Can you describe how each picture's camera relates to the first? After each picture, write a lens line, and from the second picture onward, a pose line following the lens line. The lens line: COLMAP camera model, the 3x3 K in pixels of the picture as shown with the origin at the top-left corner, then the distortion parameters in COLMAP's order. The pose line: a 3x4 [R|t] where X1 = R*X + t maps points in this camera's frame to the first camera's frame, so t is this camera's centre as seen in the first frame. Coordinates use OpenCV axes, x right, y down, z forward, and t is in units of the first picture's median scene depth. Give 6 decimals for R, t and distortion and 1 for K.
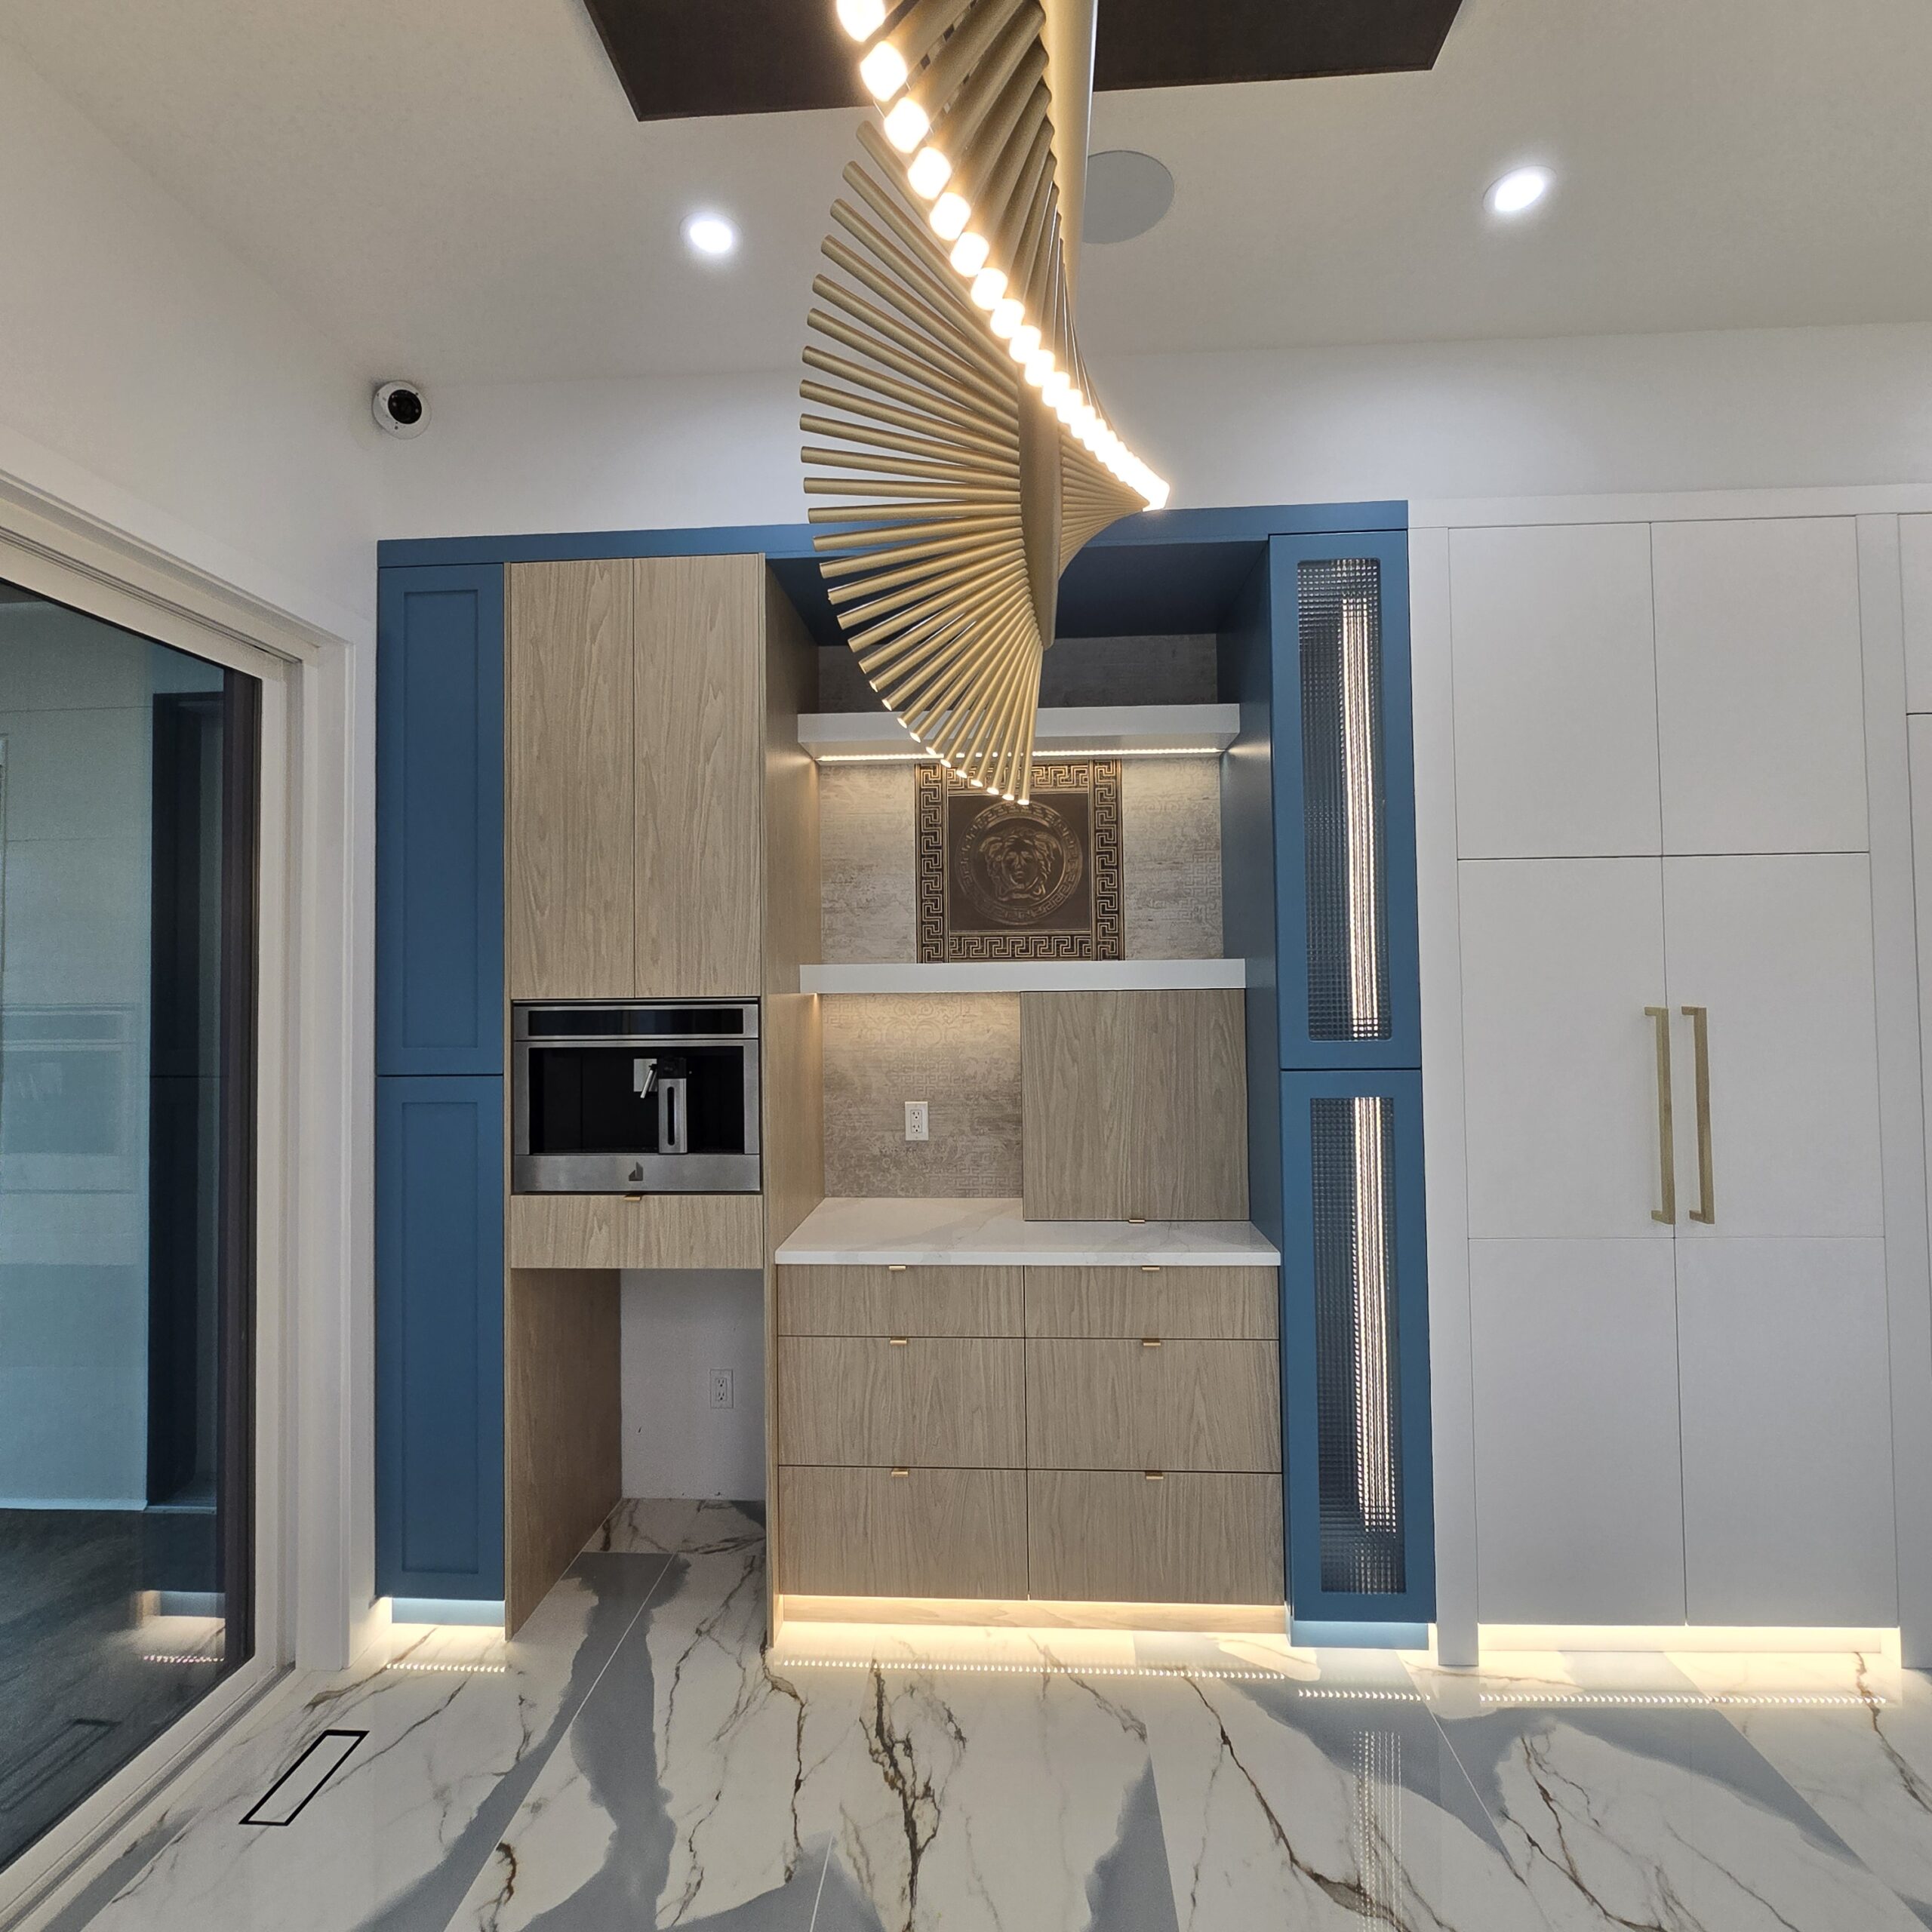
lens RADIAL K [[1054.1, 0, 958.8], [0, 1054.1, 949.9], [0, 0, 1]] dist [-0.003123, -0.000888]
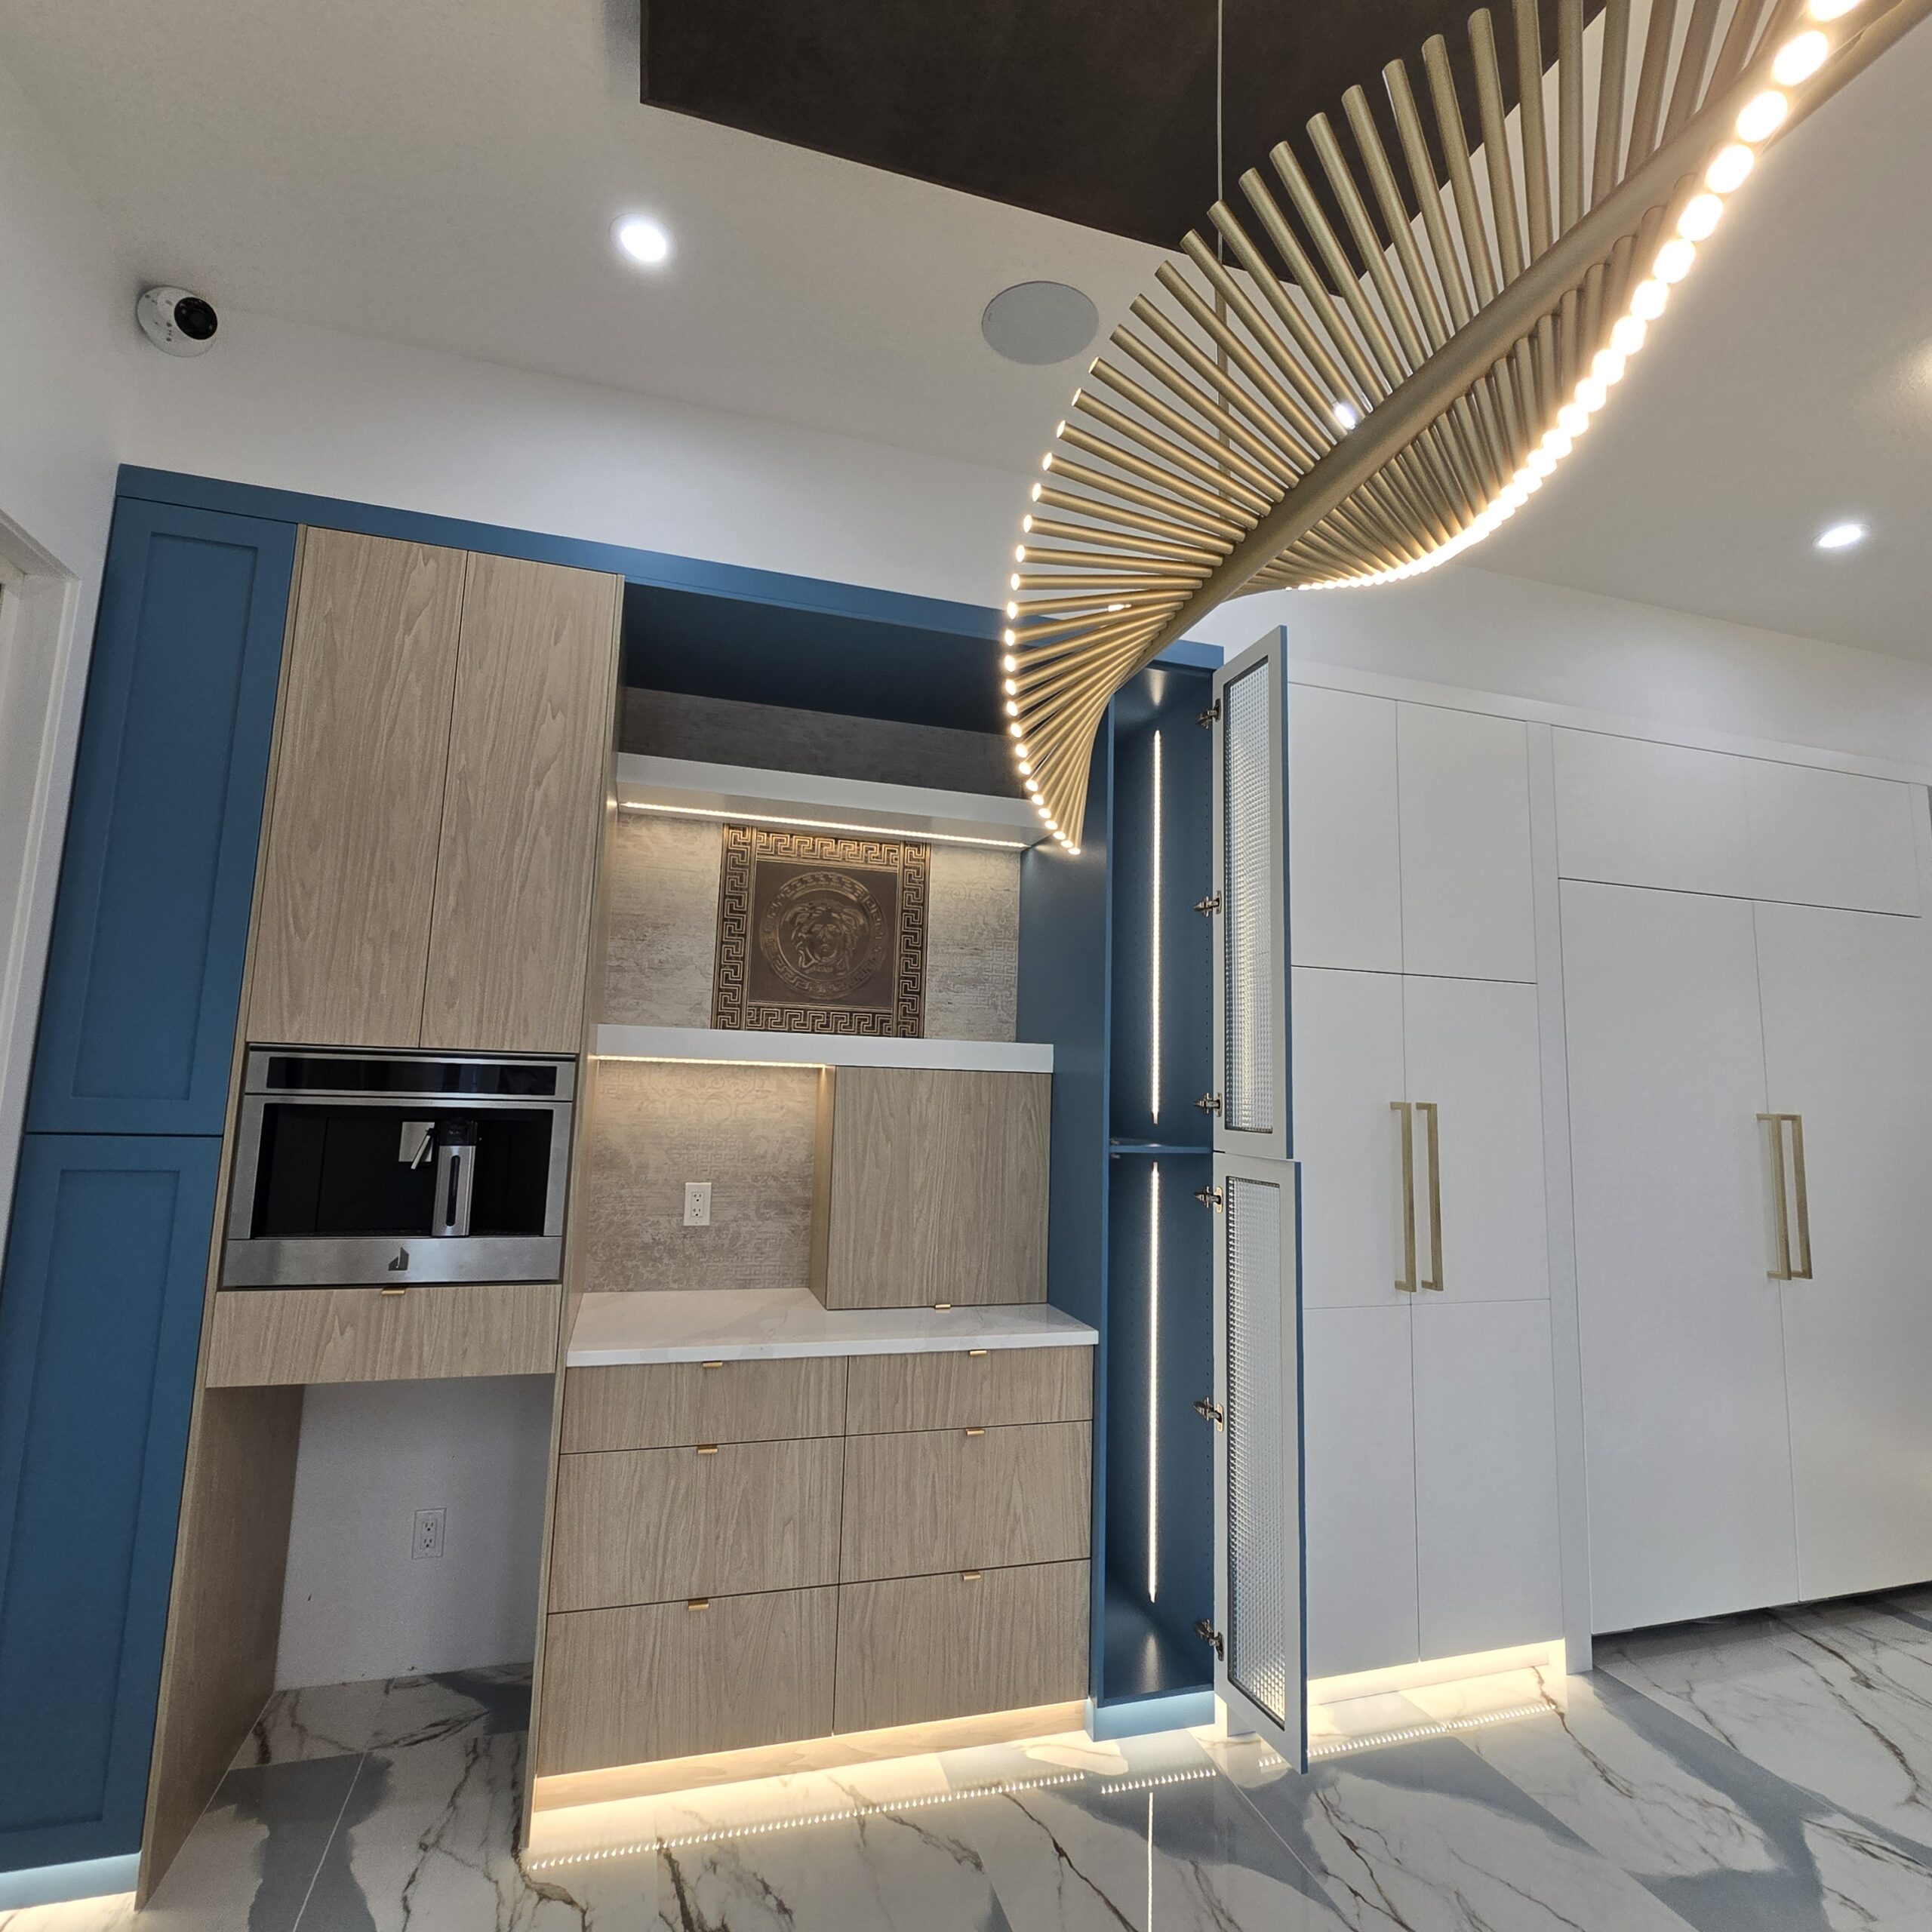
lens RADIAL K [[1057.3, 0, 957.8], [0, 1057.3, 947.8], [0, 0, 1]] dist [-0.005614, 0.001350]
pose [[0.937447, 0.086584, 0.337190, -0.195023], [-0.053079, 0.992802, -0.107364, 0.034001], [-0.344059, 0.082750, 0.935295, 0.054631]]
